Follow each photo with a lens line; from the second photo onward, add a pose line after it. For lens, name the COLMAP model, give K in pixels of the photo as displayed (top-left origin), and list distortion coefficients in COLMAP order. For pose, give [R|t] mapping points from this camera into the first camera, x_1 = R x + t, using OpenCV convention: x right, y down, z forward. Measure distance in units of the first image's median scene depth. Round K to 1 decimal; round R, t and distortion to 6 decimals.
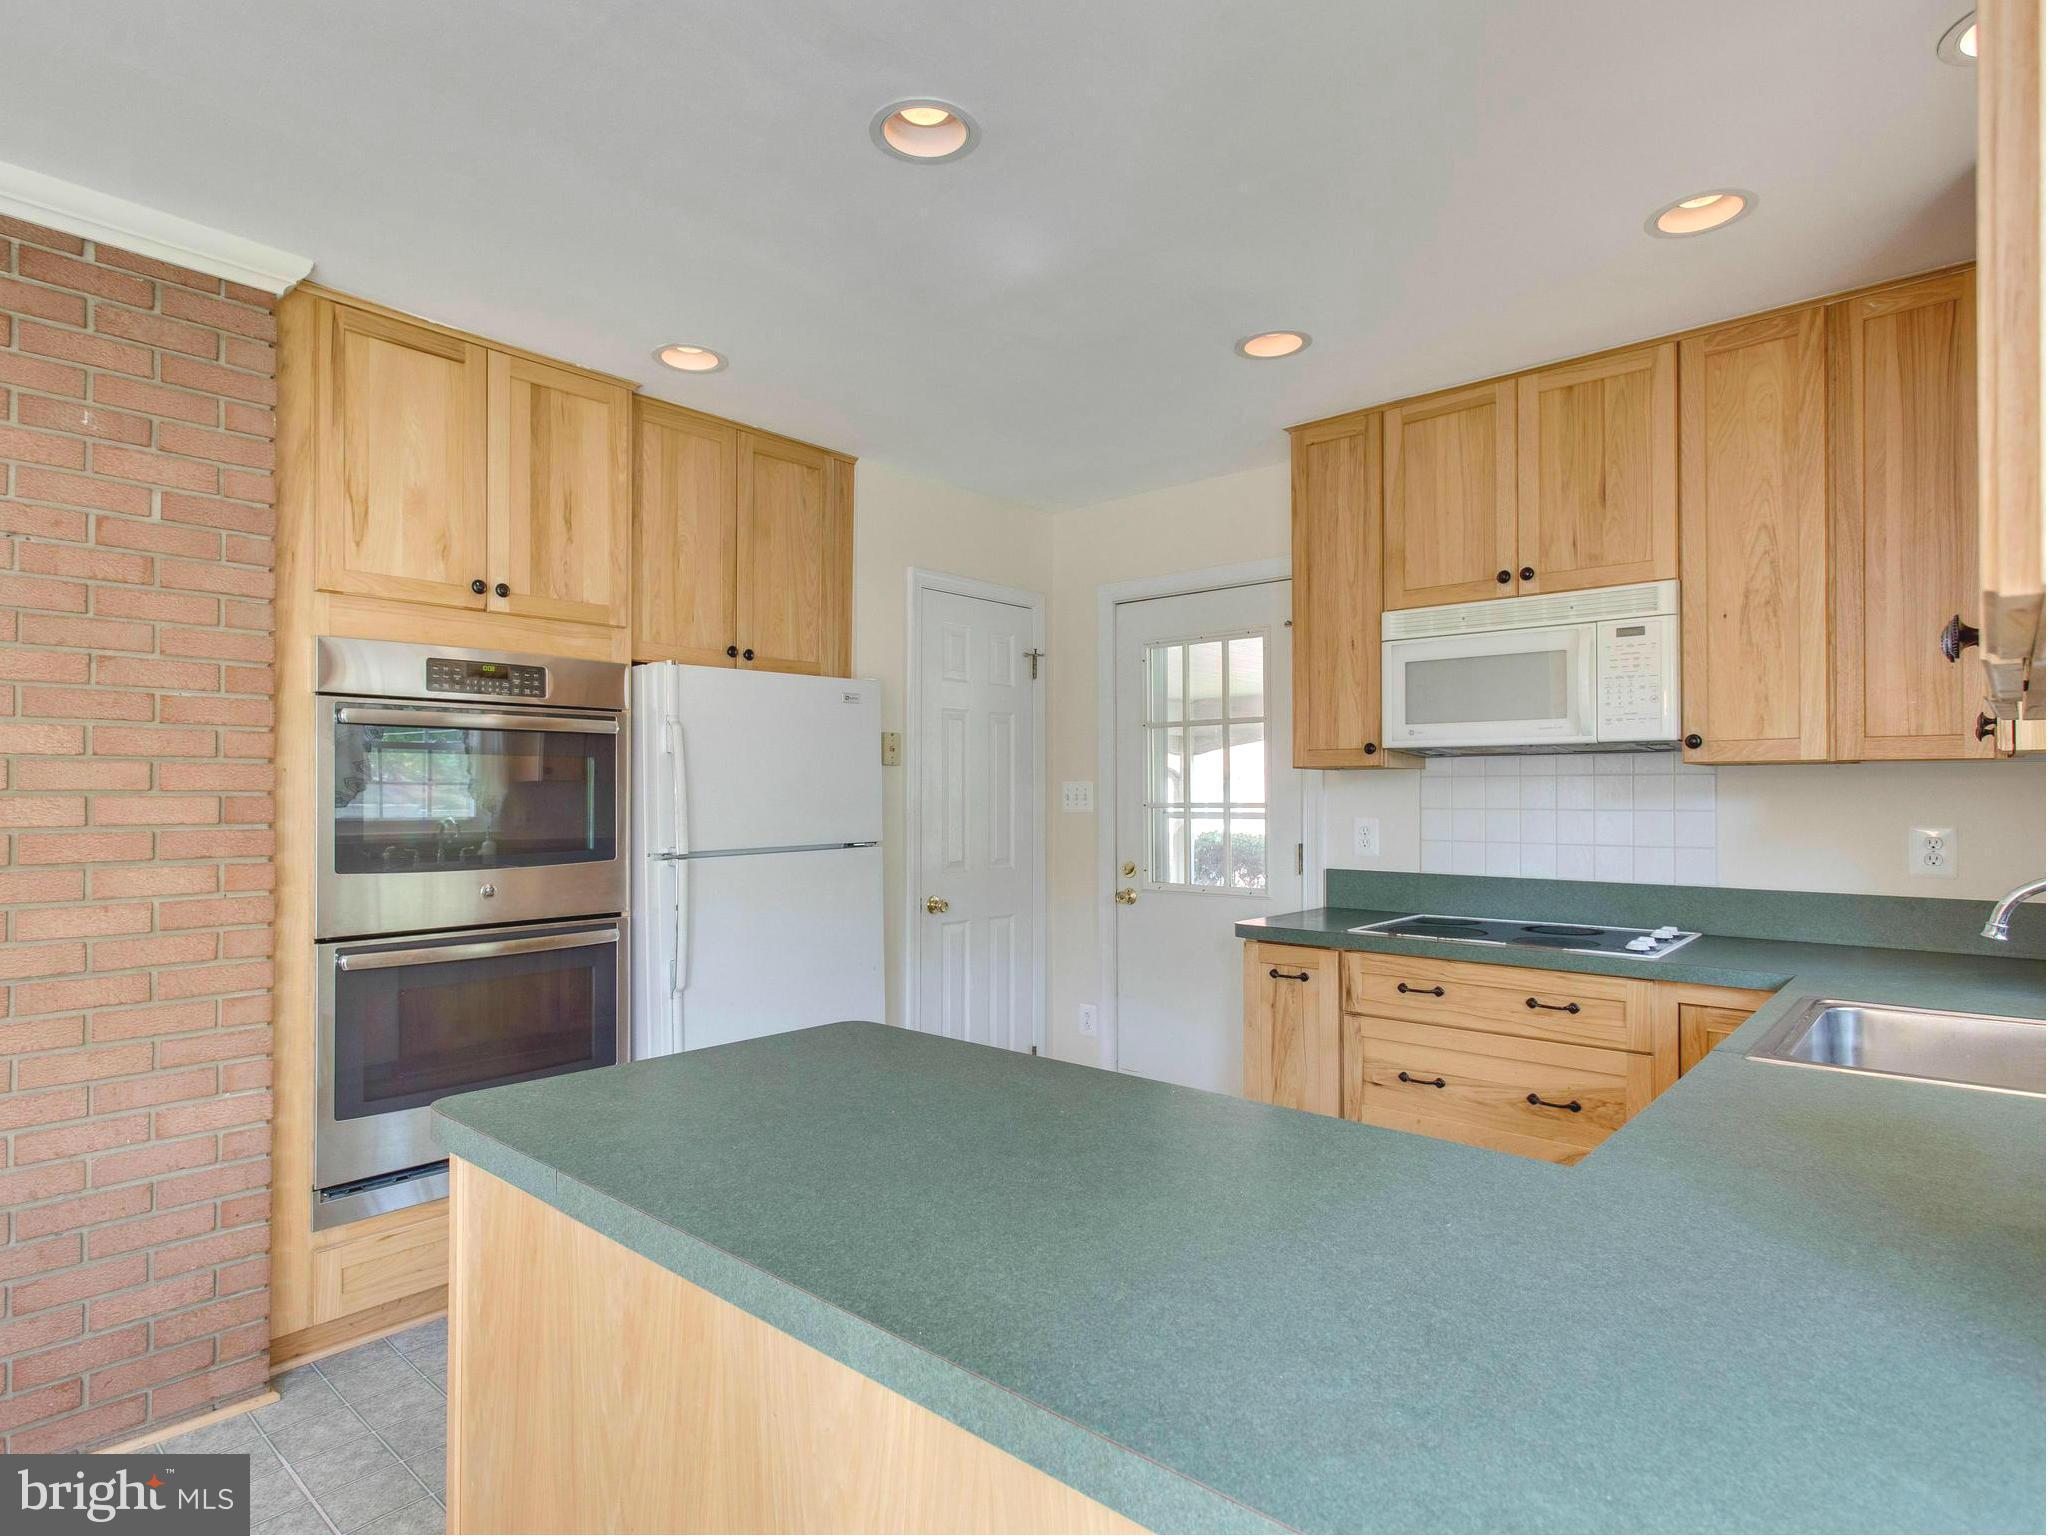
lens RADIAL K [[1096.4, 0, 1015.2], [0, 1096.4, 777.9], [0, 0, 1]] dist [-0.002981, -0.000464]
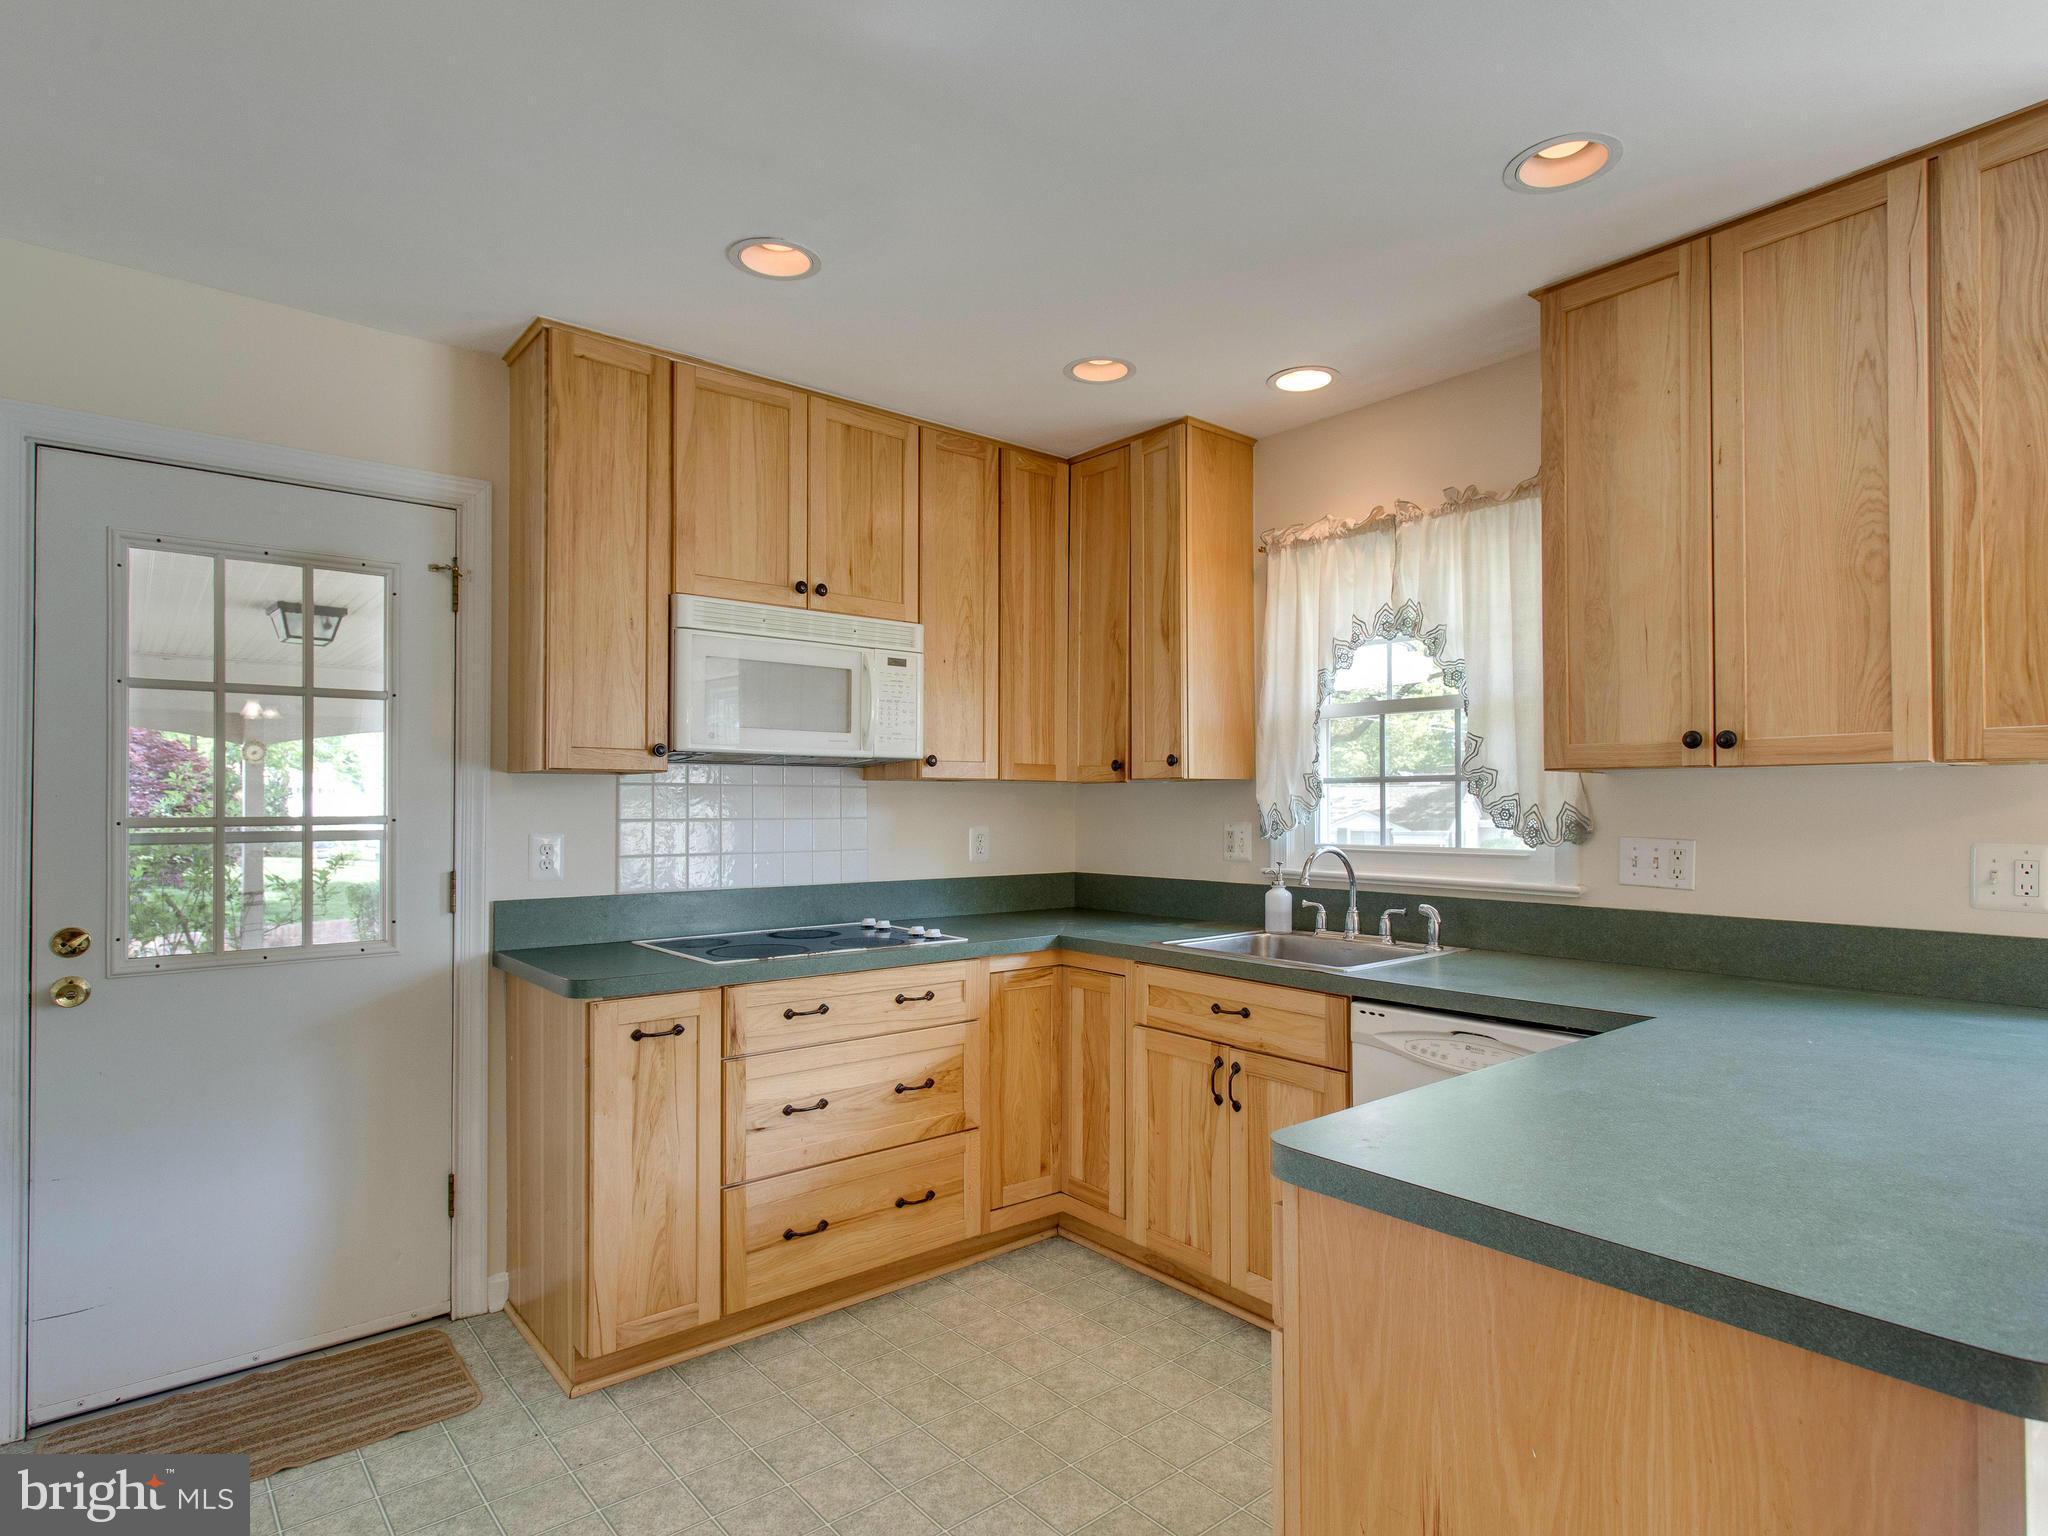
lens RADIAL K [[1100.5, 0, 1021.0], [0, 1100.5, 790.3], [0, 0, 1]] dist [-0.005930, -0.000806]
pose [[0.153787, 0.015905, 0.987976, -0.513928], [-0.013157, 0.999815, -0.014048, 0.013733], [-0.988016, -0.010838, 0.153968, 0.644464]]
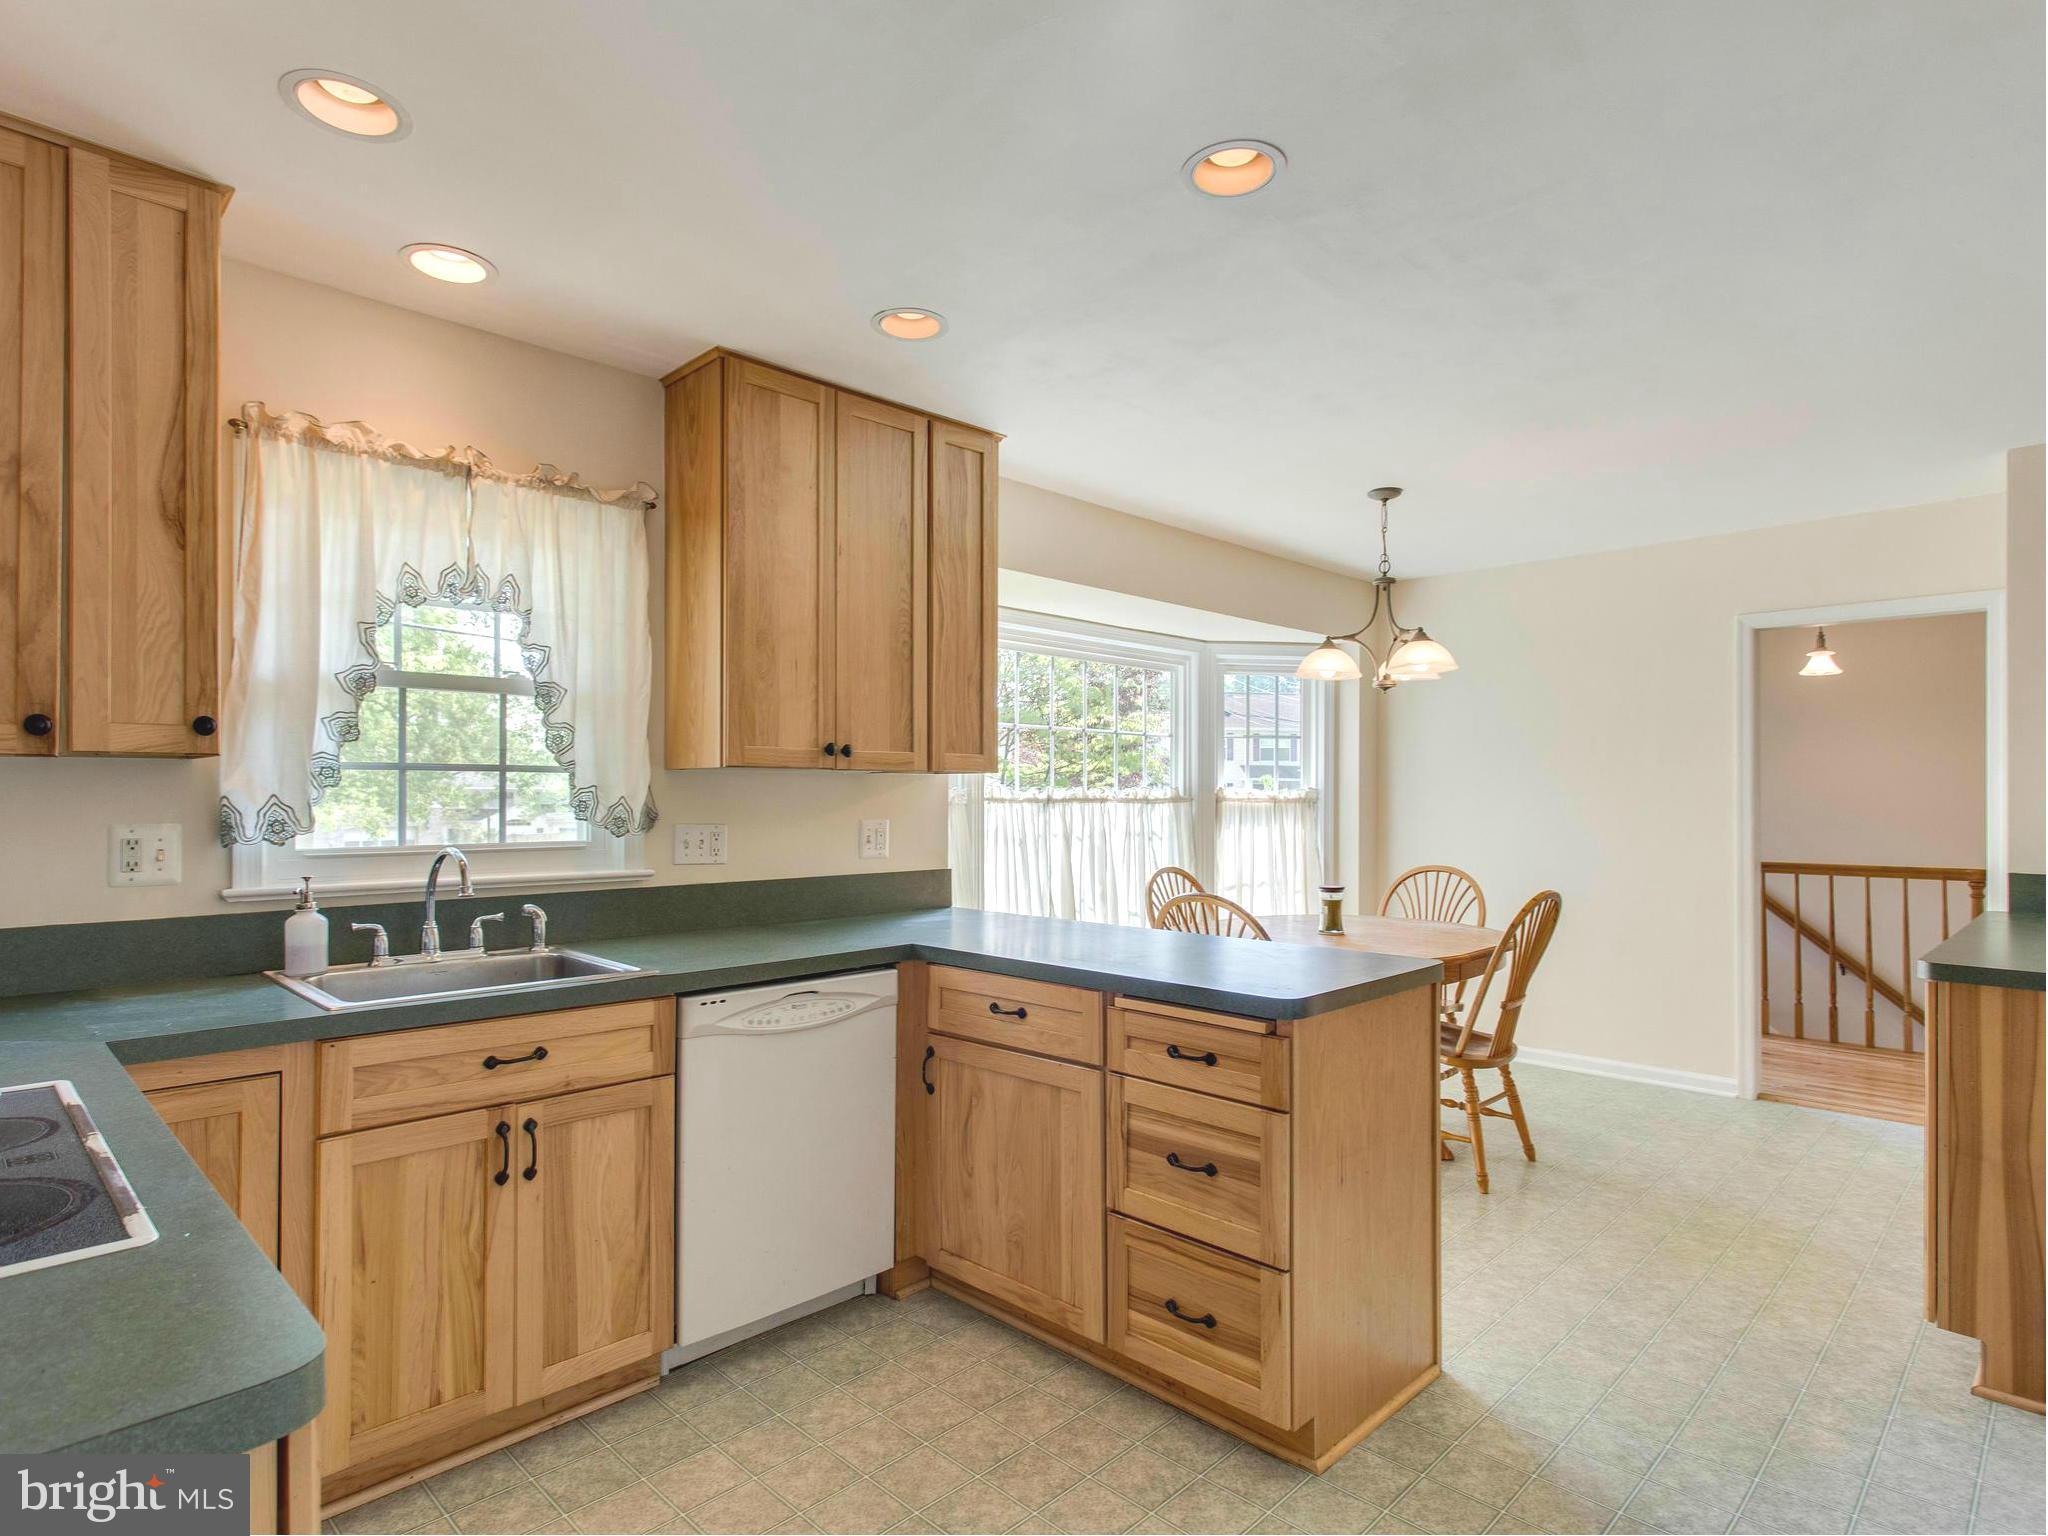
lens RADIAL K [[1100.5, 0, 1021.0], [0, 1100.5, 790.3], [0, 0, 1]] dist [-0.005930, -0.000806]
pose [[-0.998737, 0.003074, 0.050146, 0.046758], [0.002218, 0.999851, -0.017122, 0.019114], [-0.050192, -0.016989, -0.998595, 1.311983]]
